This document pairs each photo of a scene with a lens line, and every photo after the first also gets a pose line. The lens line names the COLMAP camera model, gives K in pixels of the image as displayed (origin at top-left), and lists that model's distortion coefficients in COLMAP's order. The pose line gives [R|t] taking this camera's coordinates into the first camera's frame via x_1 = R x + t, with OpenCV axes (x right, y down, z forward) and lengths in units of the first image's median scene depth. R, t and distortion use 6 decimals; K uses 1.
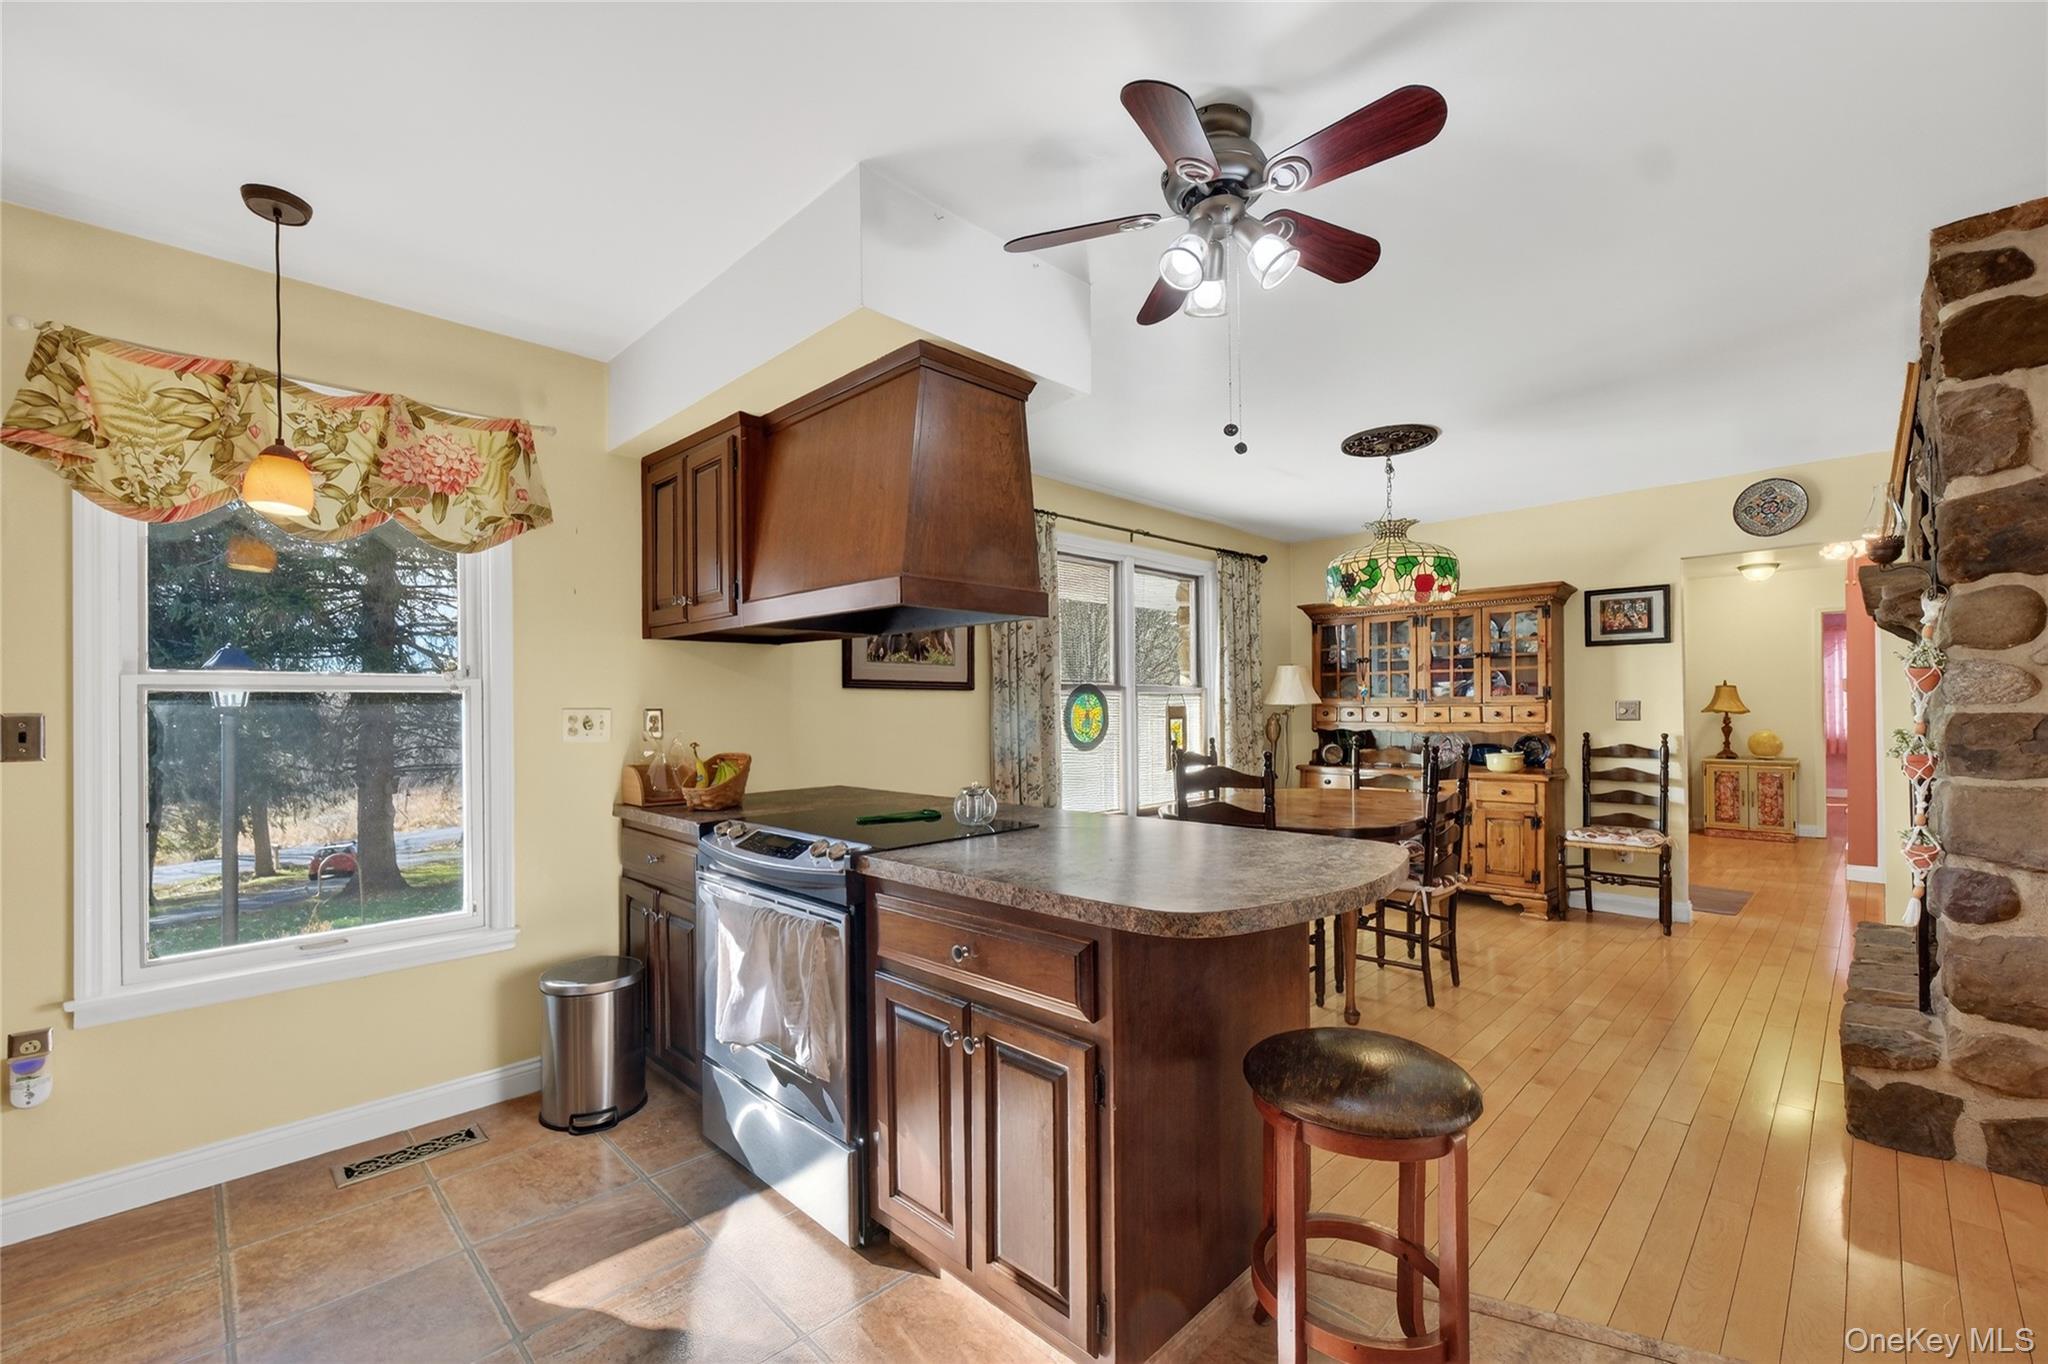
lens RADIAL K [[847.5, 0, 1033.1], [0, 847.5, 703.1], [0, 0, 1]] dist [0.010340, -0.000067]
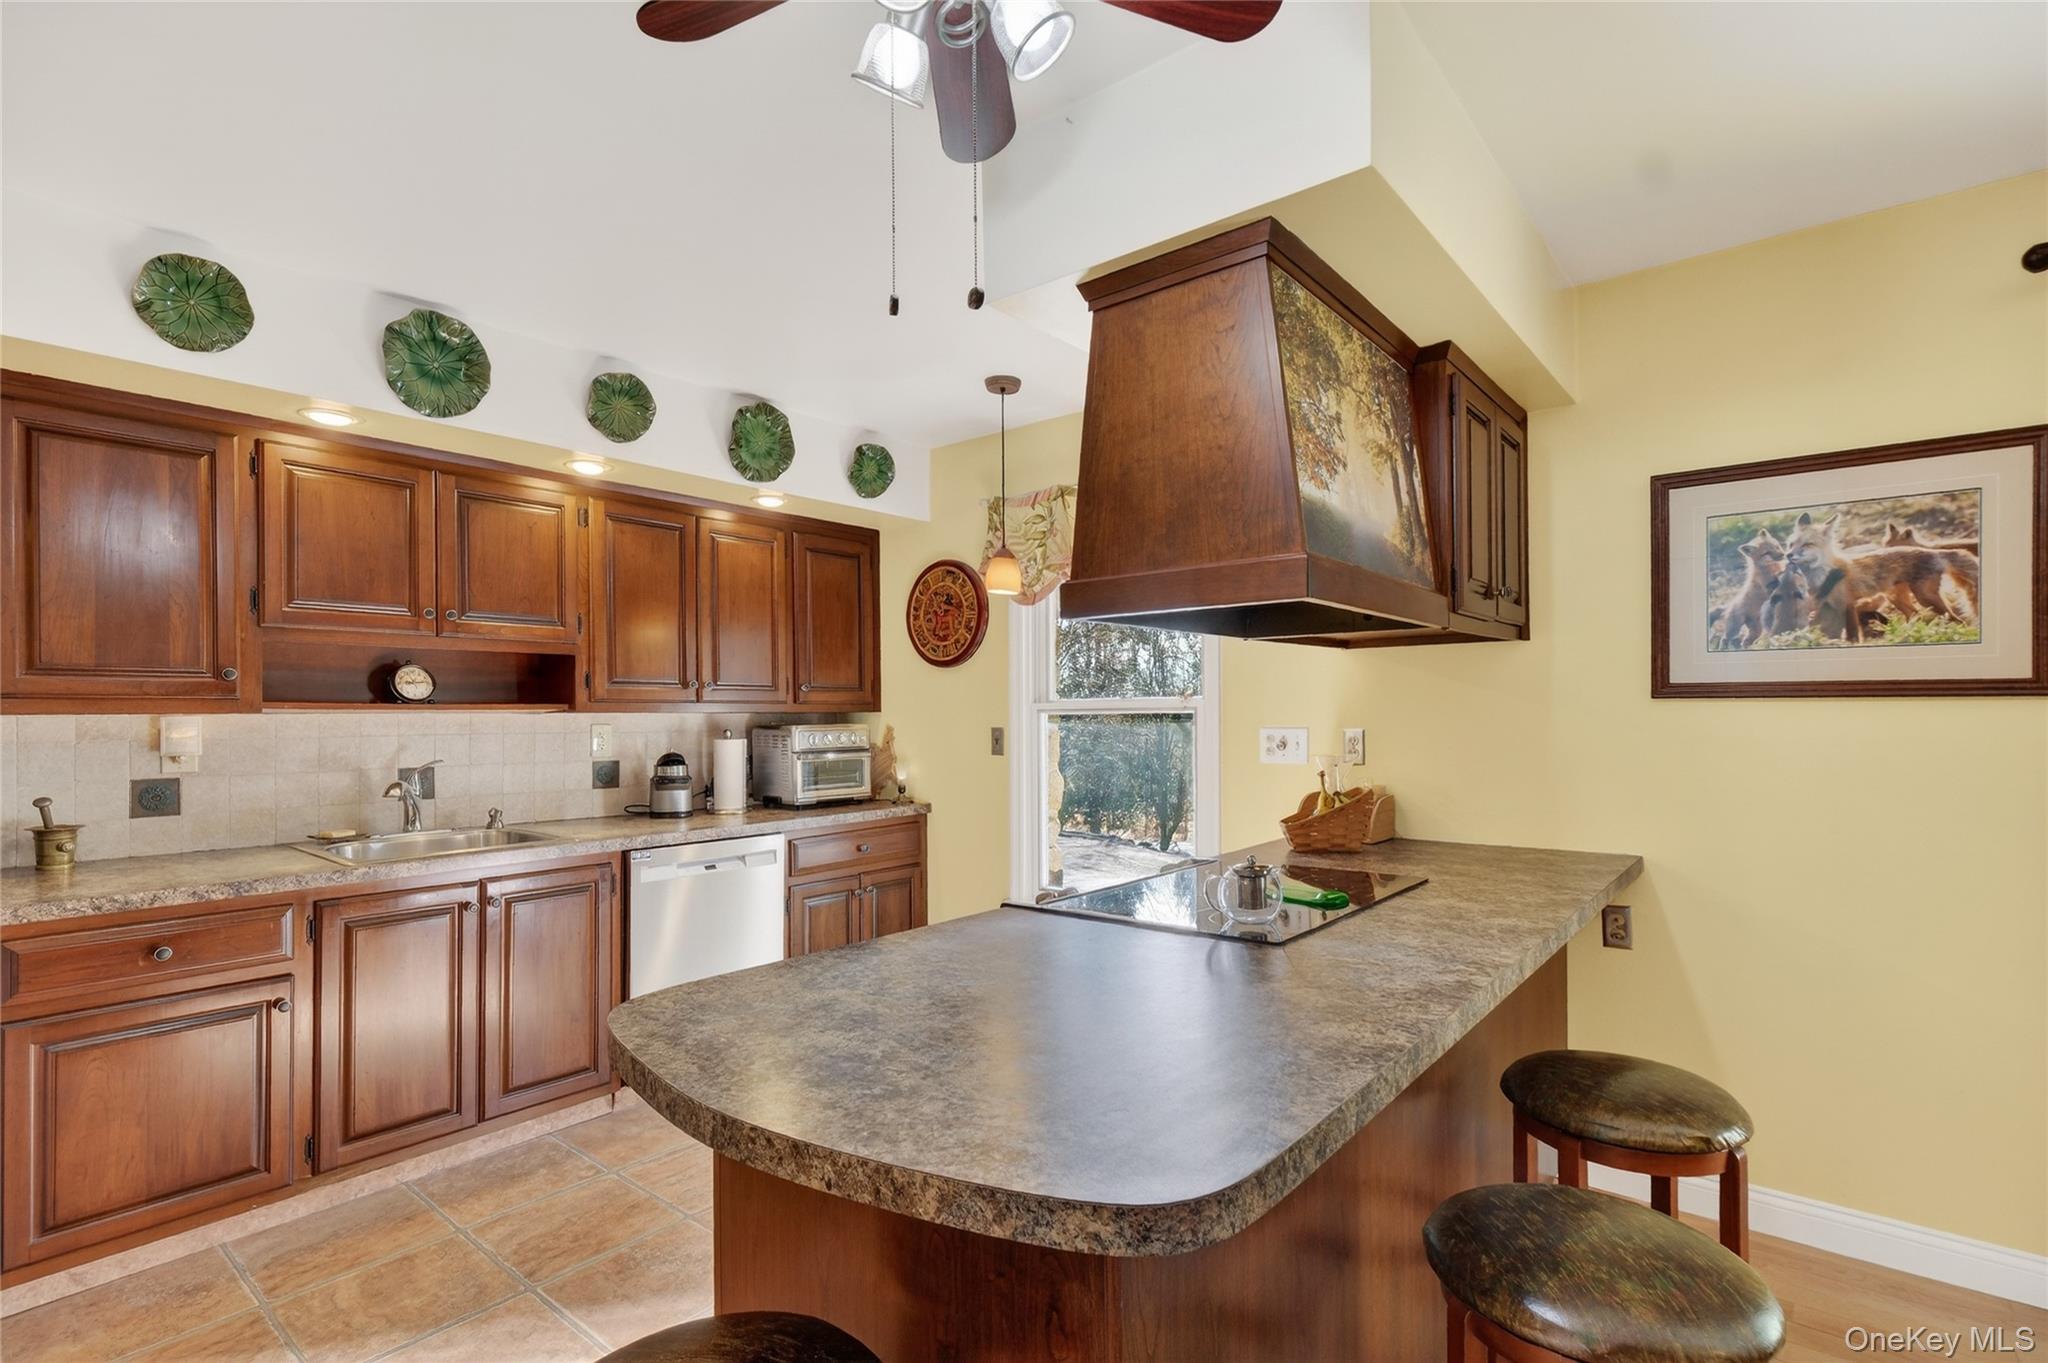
lens RADIAL K [[976.6, 0, 1030.8], [0, 976.6, 712.4], [0, 0, 1]] dist [0.000794, 0.001676]
pose [[0.093917, 0.008341, -0.995545, 0.318552], [0.009226, 0.999915, 0.009247, -0.012926], [0.995537, -0.010053, 0.093832, 0.352828]]
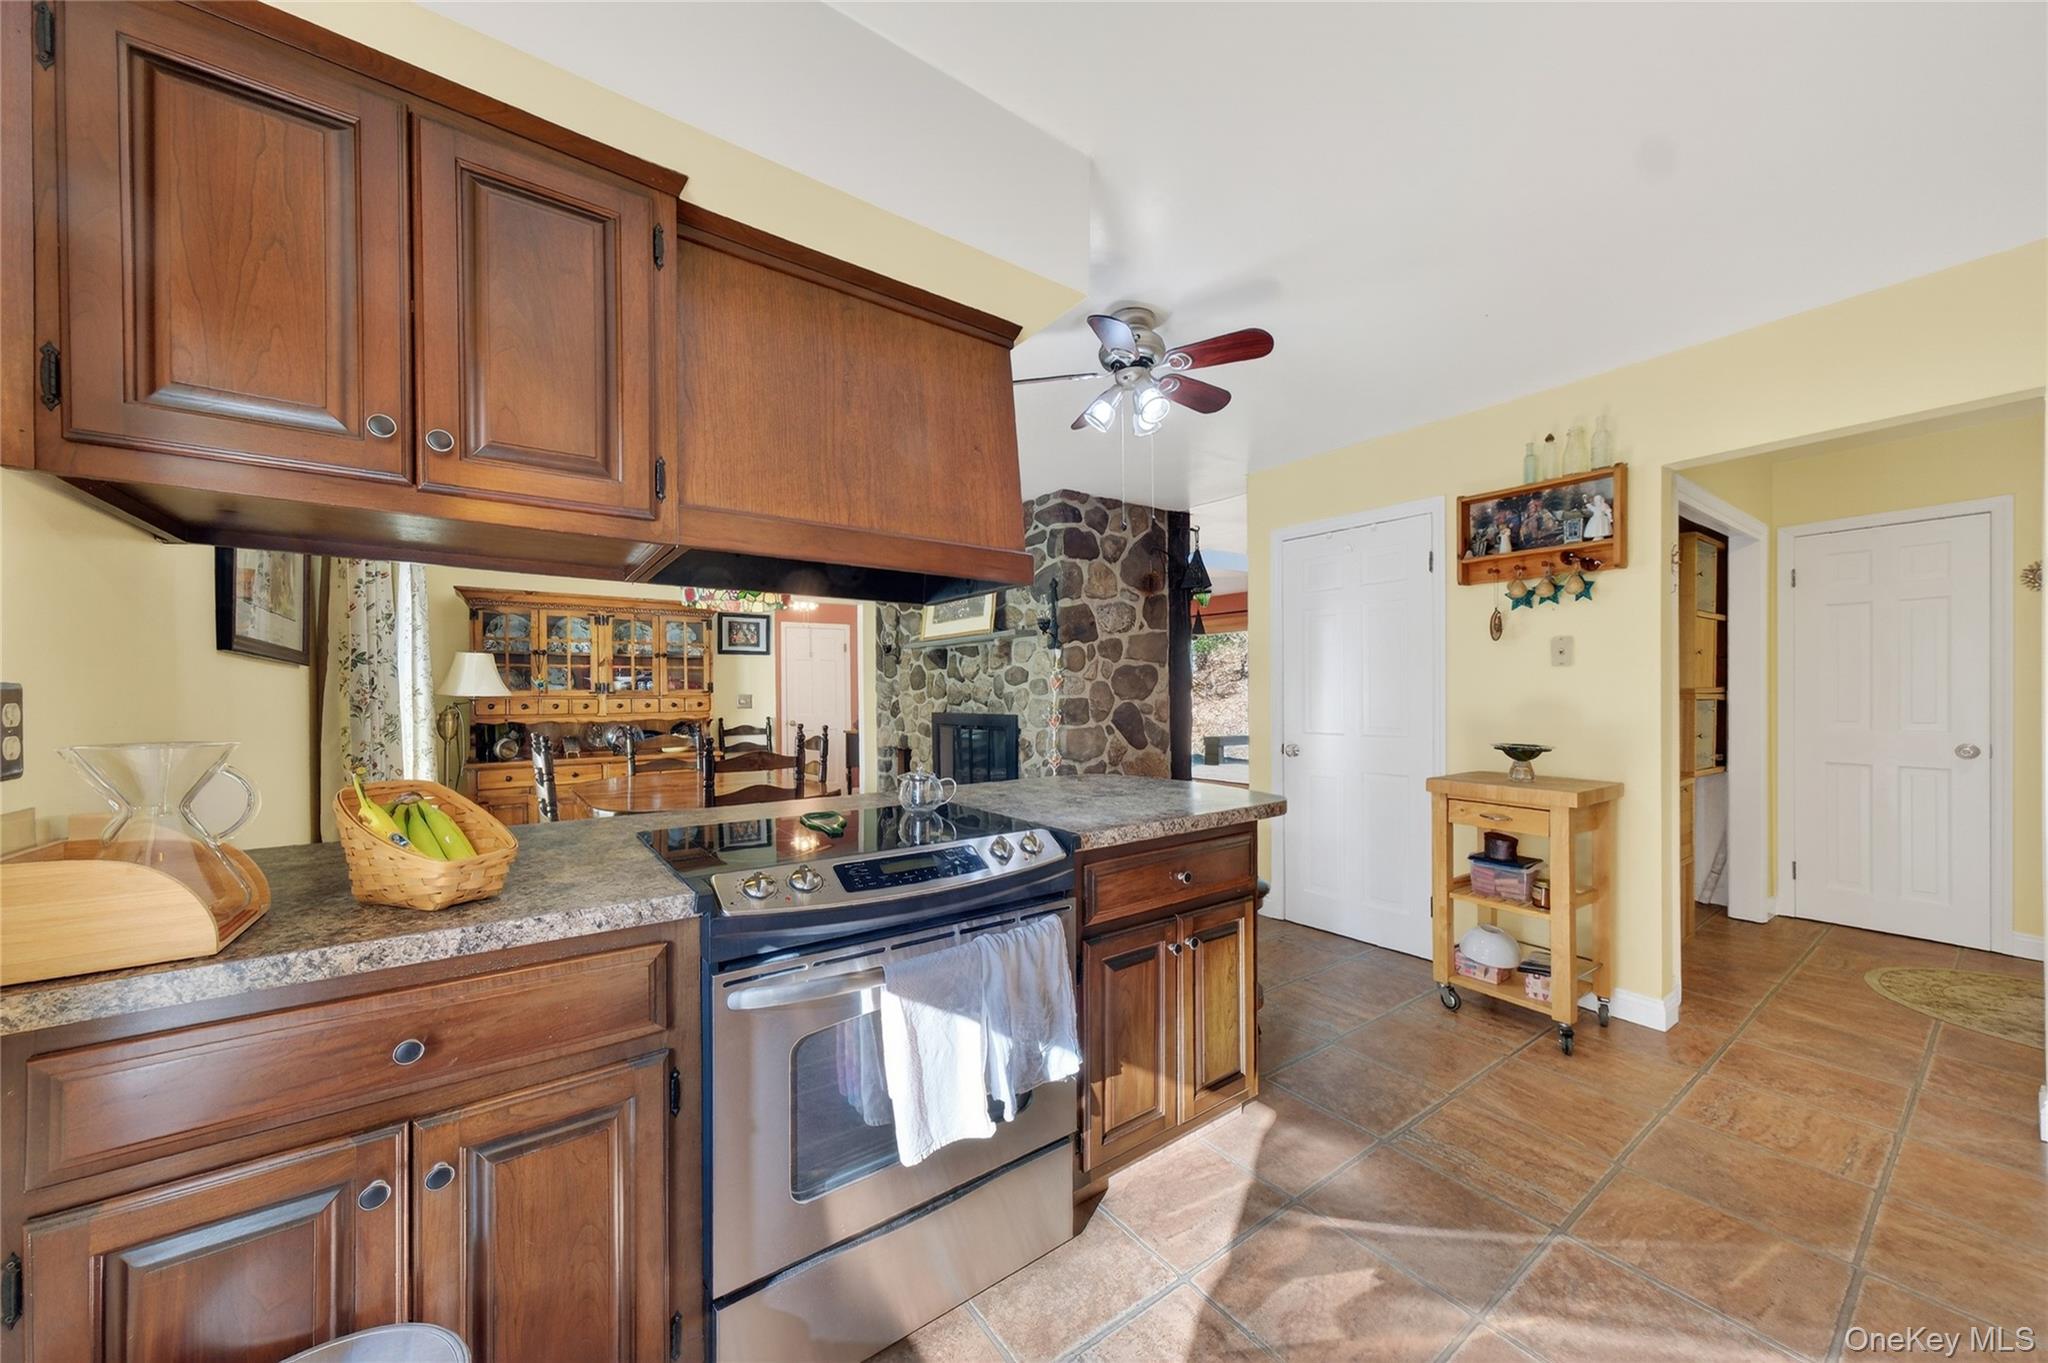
lens RADIAL K [[721.1, 0, 1024.8], [0, 721.1, 694.4], [0, 0, 1]] dist [0.001100, 0.000510]
pose [[0.163385, 0.007119, 0.986537, -0.397151], [0.003528, 0.999963, -0.007801, 0.008291], [-0.986556, 0.004755, 0.163354, 0.349384]]
